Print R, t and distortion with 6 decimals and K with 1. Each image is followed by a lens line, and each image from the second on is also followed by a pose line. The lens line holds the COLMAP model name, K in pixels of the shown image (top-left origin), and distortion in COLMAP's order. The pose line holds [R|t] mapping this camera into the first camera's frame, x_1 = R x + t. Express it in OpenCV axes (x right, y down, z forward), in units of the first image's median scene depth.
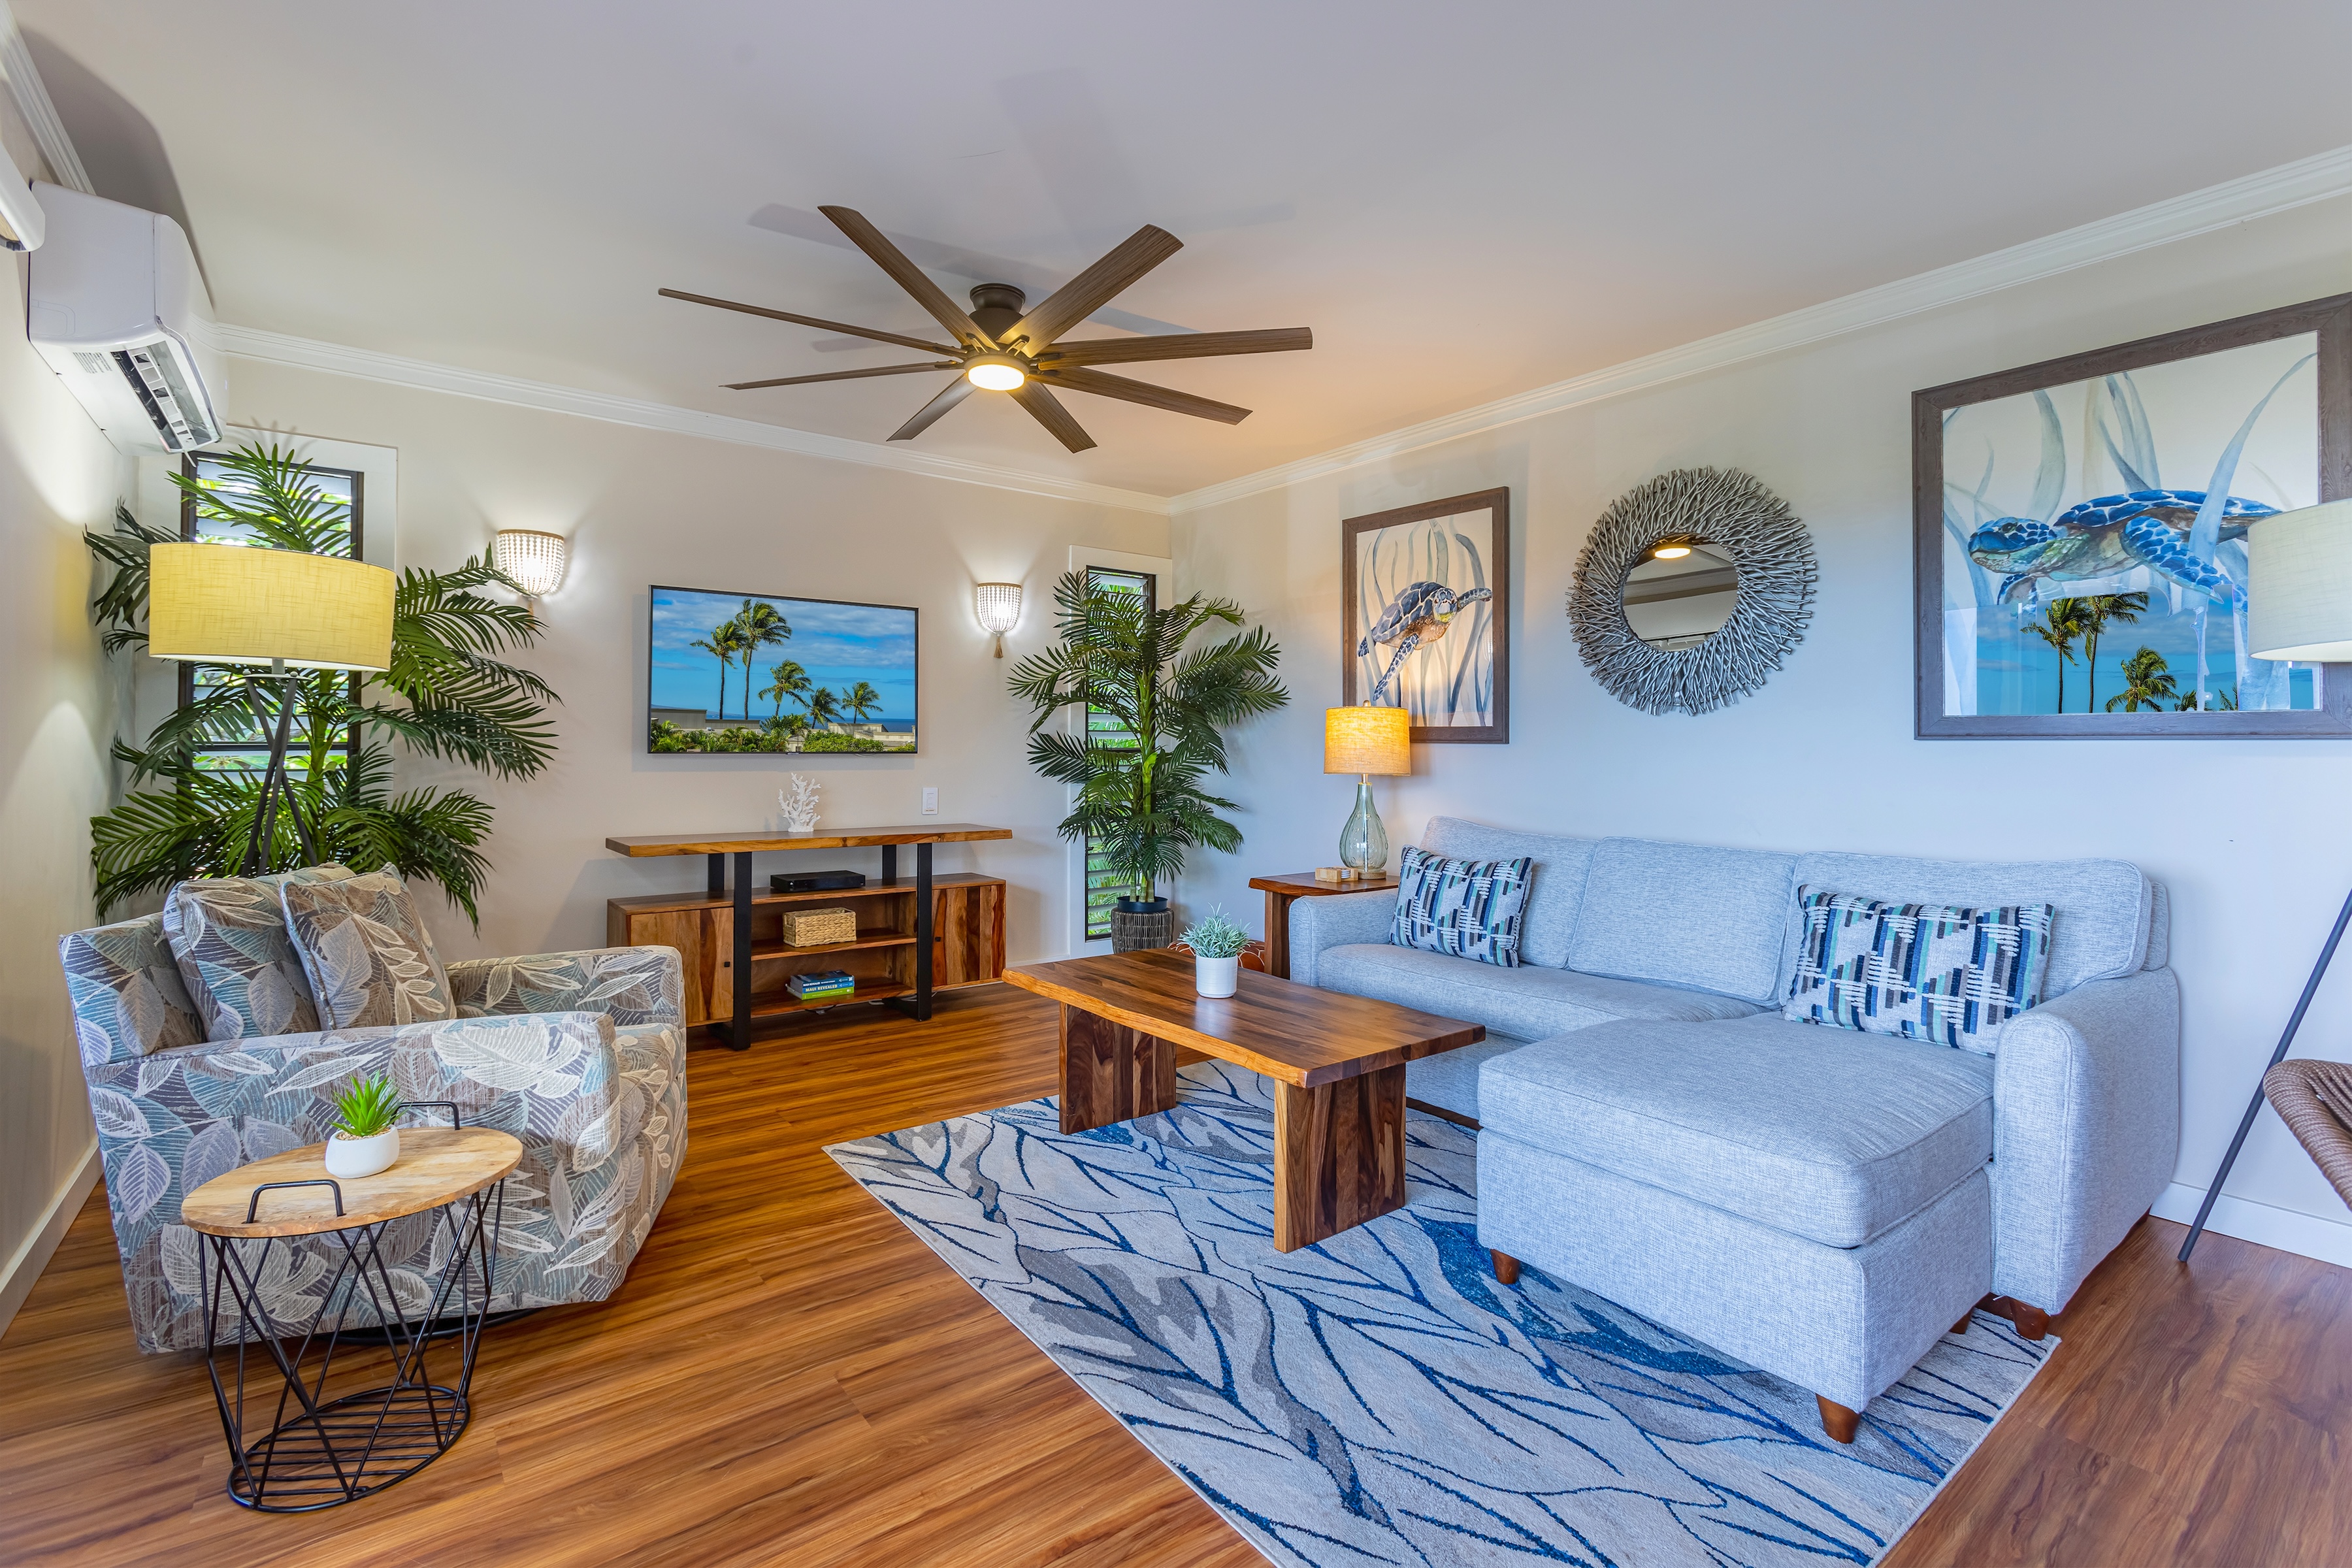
lens RADIAL K [[1050.9, 0, 1146.5], [0, 1050.9, 751.9], [0, 0, 1]] dist [-0.011218, 0.007980]
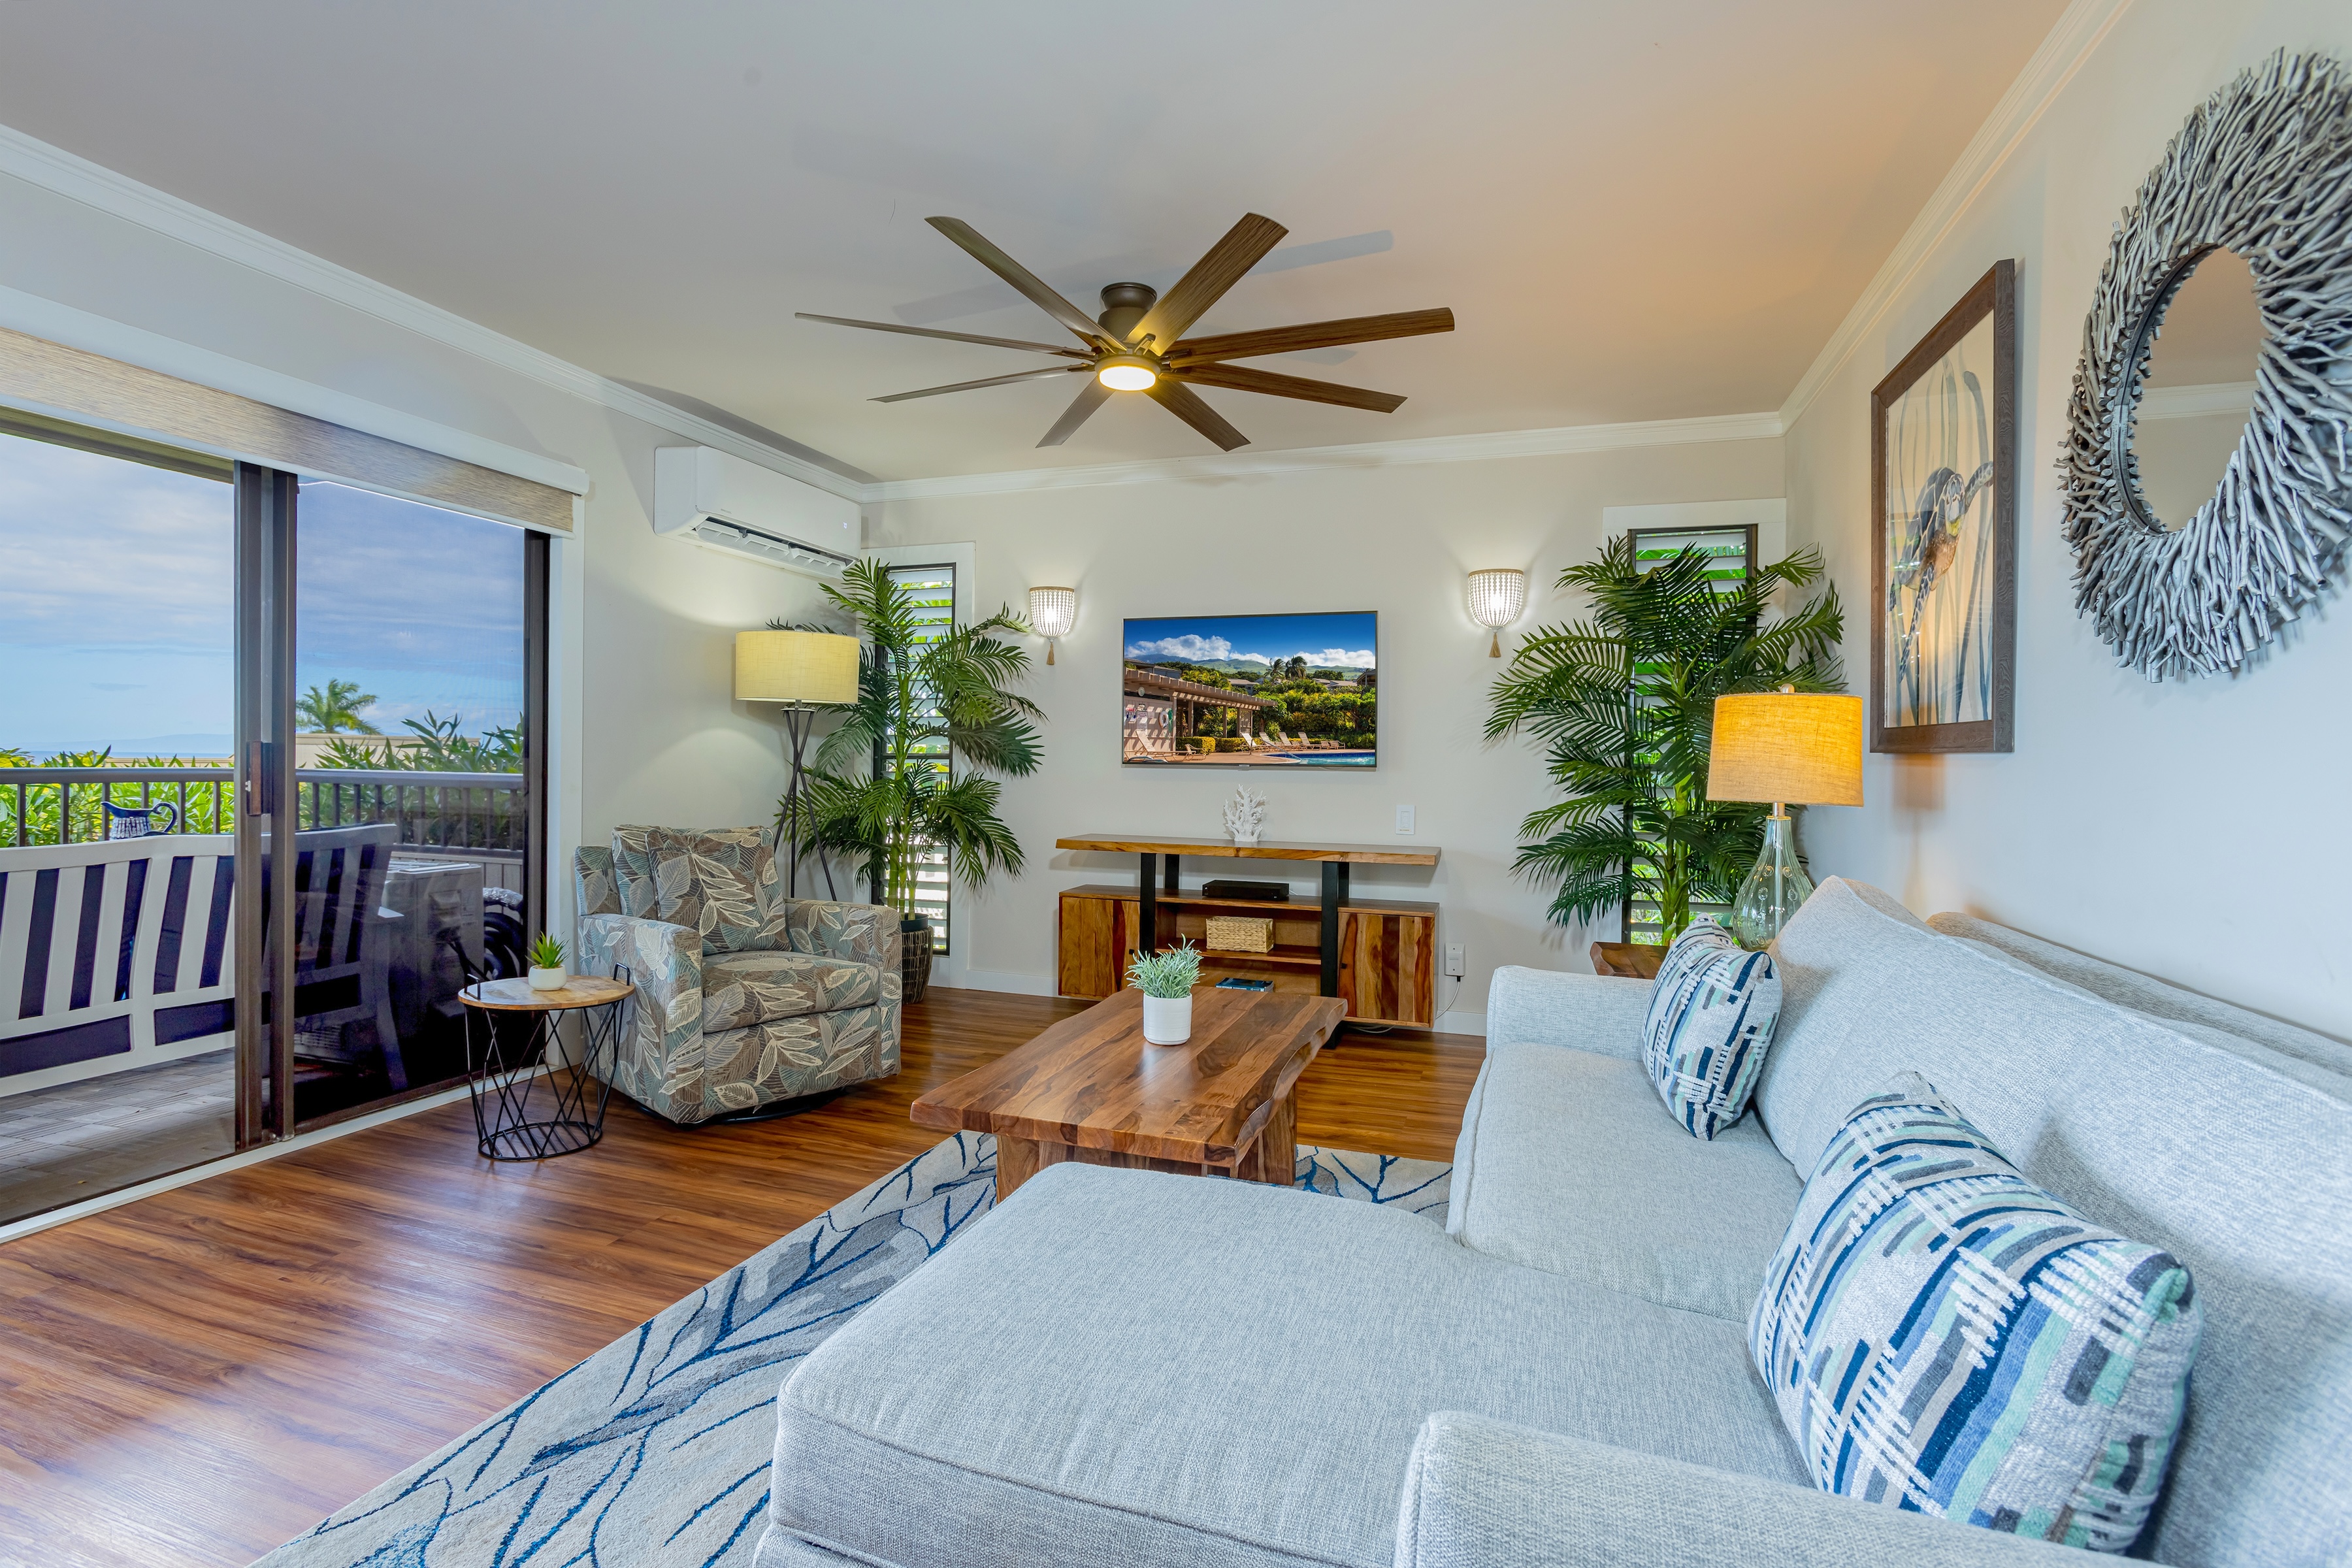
lens RADIAL K [[1110.8, 0, 1176.0], [0, 1110.8, 784.0], [0, 0, 1]] dist [-0.001450, 0.000348]
pose [[0.561769, 0.018651, -0.827084, 0.776256], [-0.016684, 0.999798, 0.011213, 0.011692], [0.827126, 0.007500, 0.561967, 0.469174]]
